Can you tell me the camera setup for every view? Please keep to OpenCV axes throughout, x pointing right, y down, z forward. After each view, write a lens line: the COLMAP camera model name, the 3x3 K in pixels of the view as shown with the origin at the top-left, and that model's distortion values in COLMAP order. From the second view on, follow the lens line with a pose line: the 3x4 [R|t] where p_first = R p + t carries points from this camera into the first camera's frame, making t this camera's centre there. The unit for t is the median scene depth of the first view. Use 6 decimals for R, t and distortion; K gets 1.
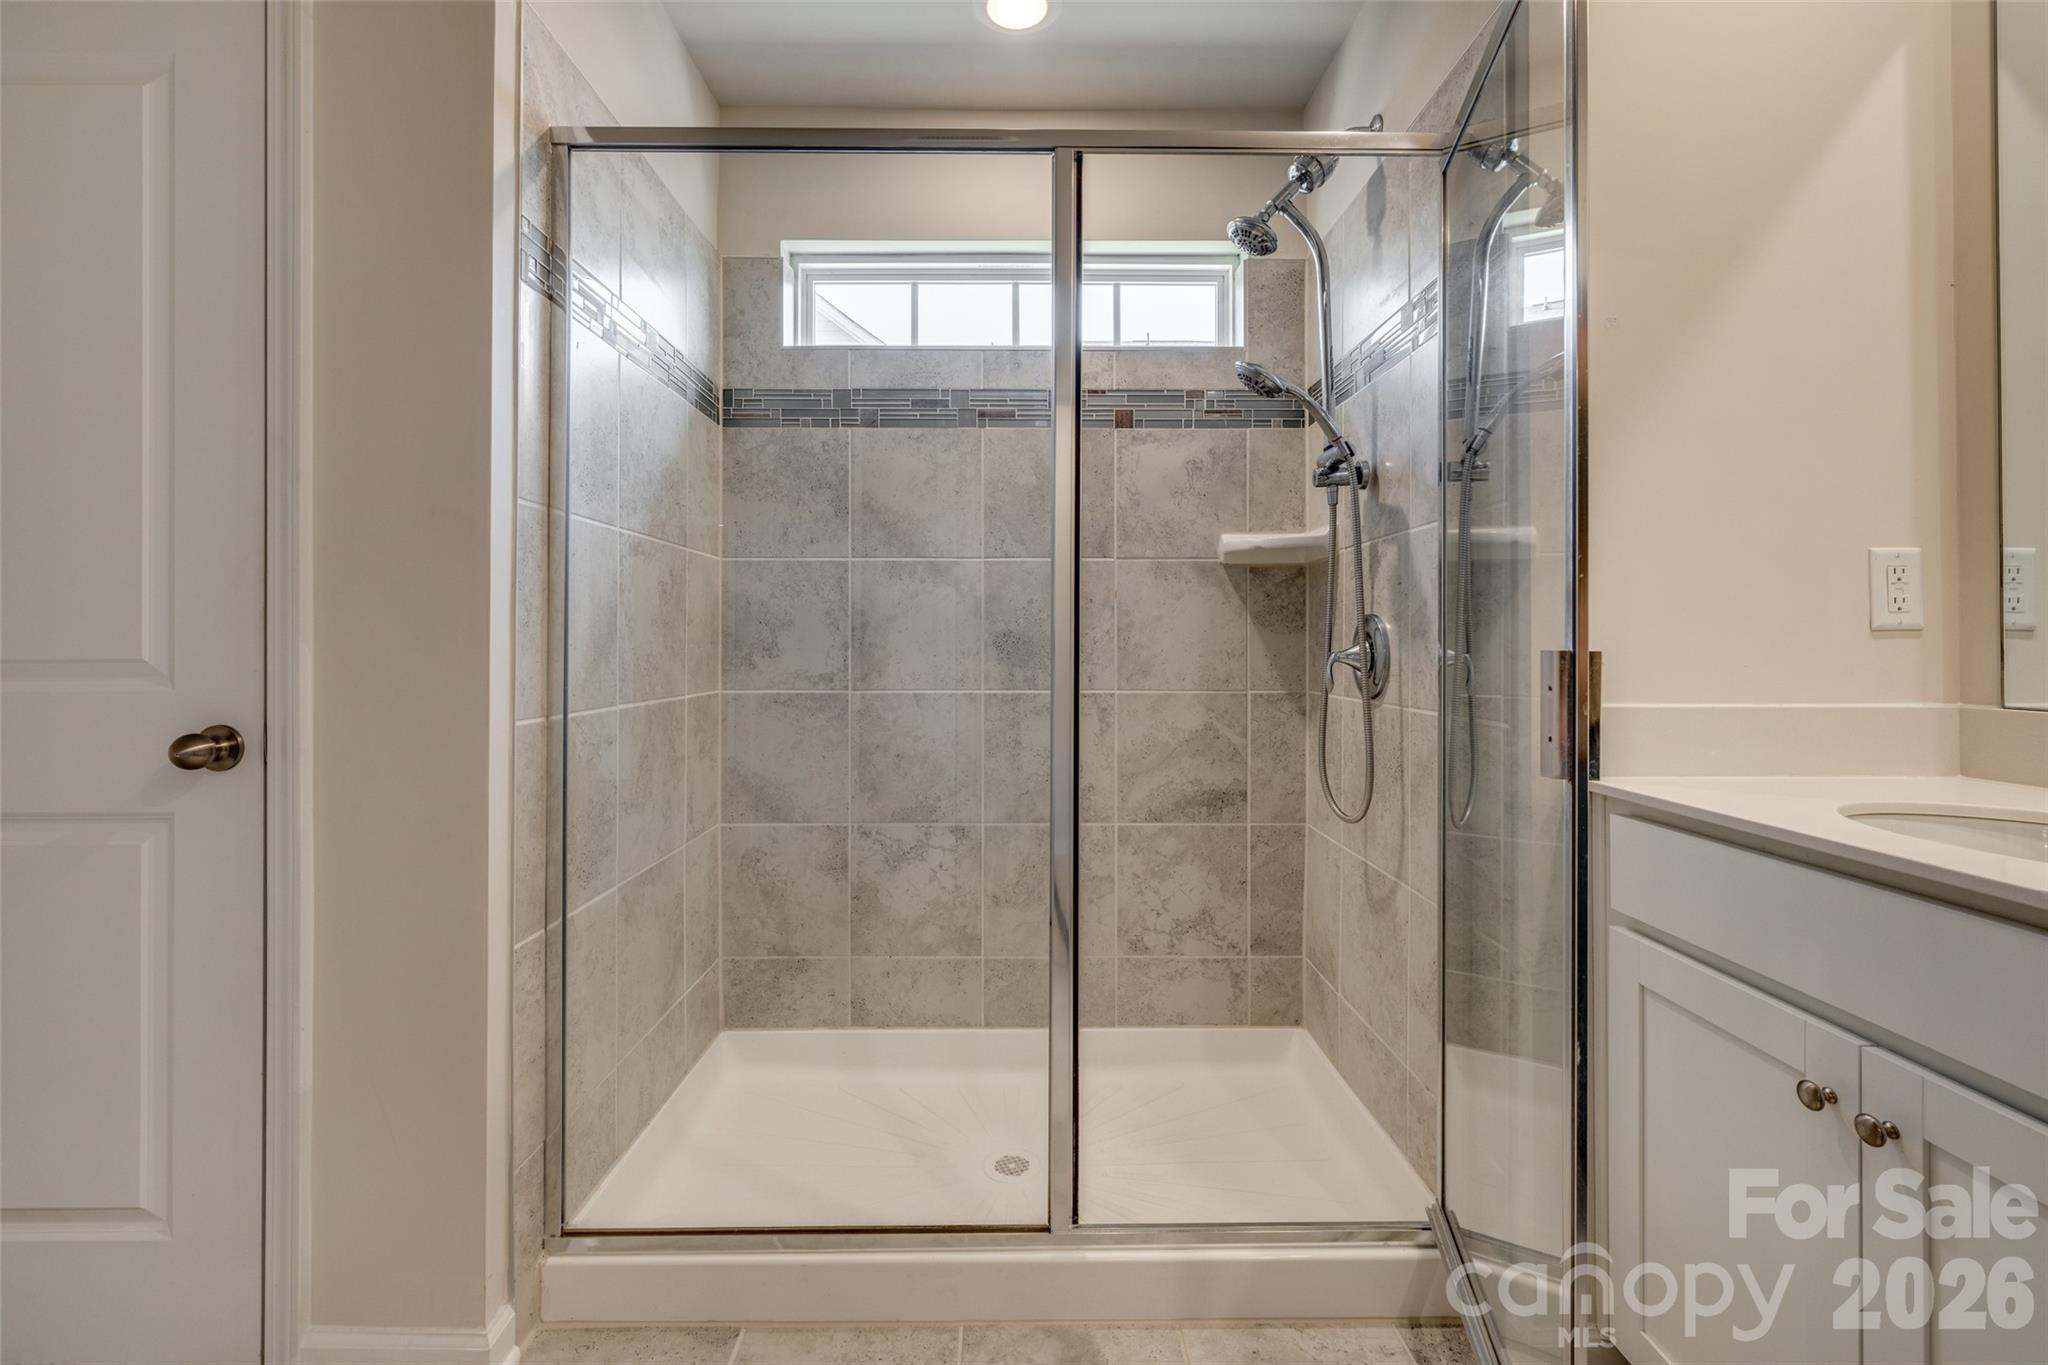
lens RADIAL K [[863.3, 0, 1054.1], [0, 863.3, 639.4], [0, 0, 1]] dist [-0.001374, -0.000580]
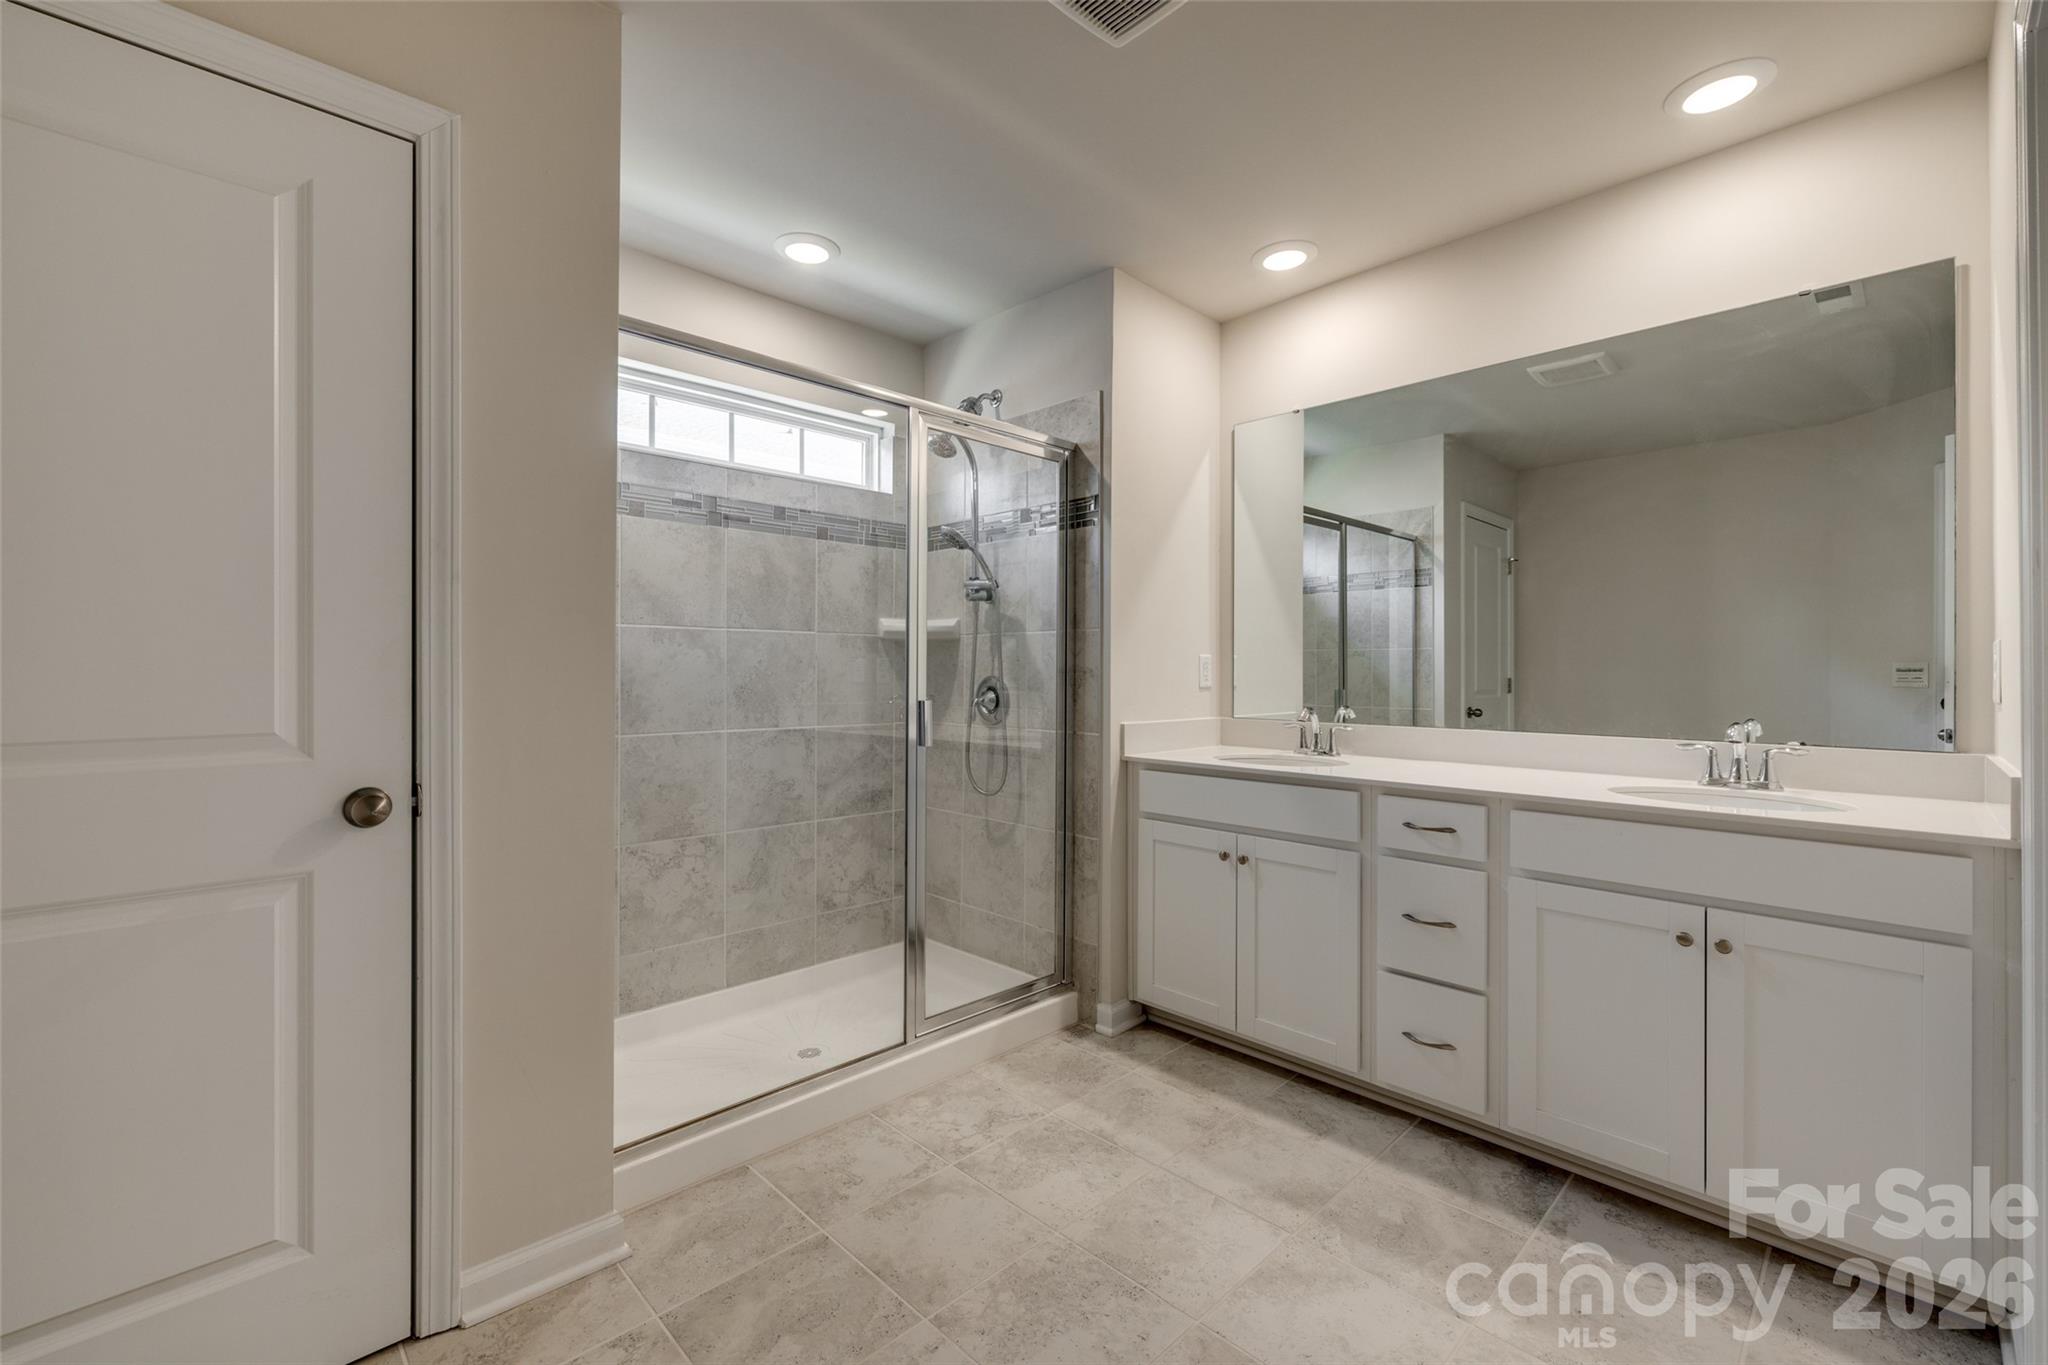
lens RADIAL K [[863.3, 0, 1039.5], [0, 863.3, 667.2], [0, 0, 1]] dist [-0.001374, -0.000580]
pose [[0.709692, 0.006769, 0.704479, -0.663705], [-0.009186, 0.999958, -0.000354, -0.039446], [-0.704452, -0.006220, 0.709724, -0.255383]]
